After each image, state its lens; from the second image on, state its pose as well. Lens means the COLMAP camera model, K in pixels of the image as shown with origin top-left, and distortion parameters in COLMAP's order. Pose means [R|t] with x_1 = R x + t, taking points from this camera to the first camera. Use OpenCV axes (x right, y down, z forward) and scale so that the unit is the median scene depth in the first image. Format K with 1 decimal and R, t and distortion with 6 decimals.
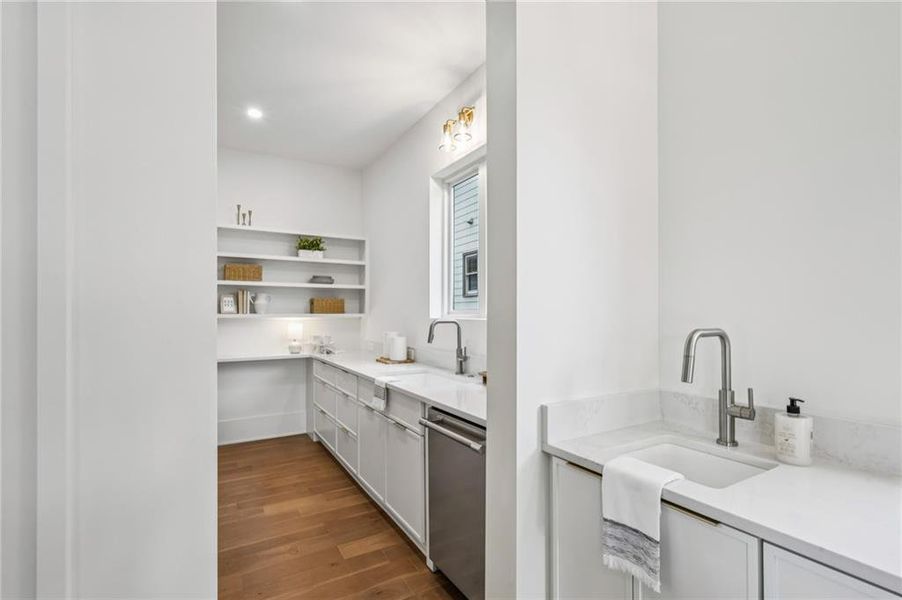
lens RADIAL K [[424.6, 0, 451.5], [0, 424.6, 311.7], [0, 0, 1]] dist [0.001102, 0.000109]
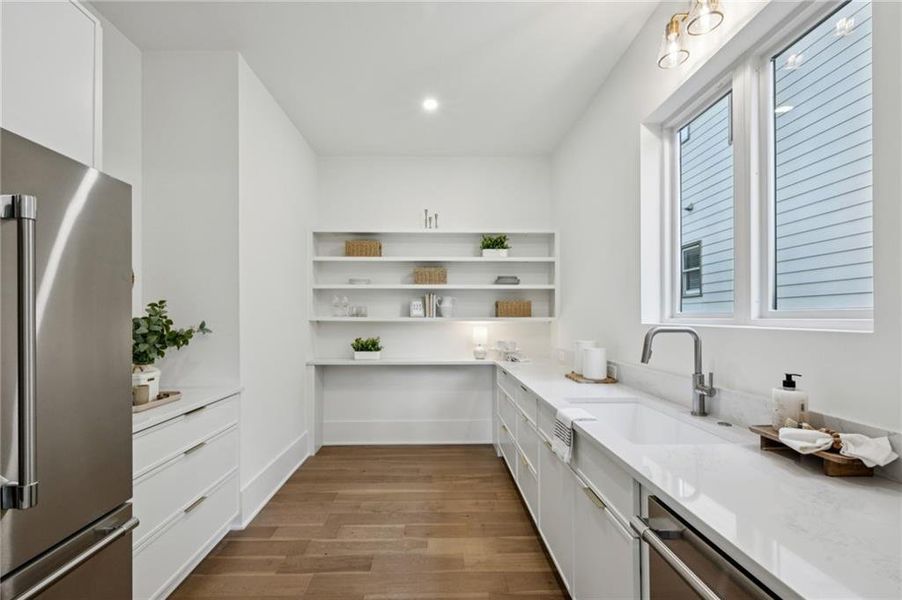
lens RADIAL K [[363.0, 0, 450.2], [0, 363.0, 310.5], [0, 0, 1]] dist [0.002568, 0.000380]
pose [[0.869221, -0.007518, -0.494367, -0.025649], [0.000598, 0.999900, -0.014156, 0.001350], [0.494424, 0.012009, 0.869138, 0.280533]]
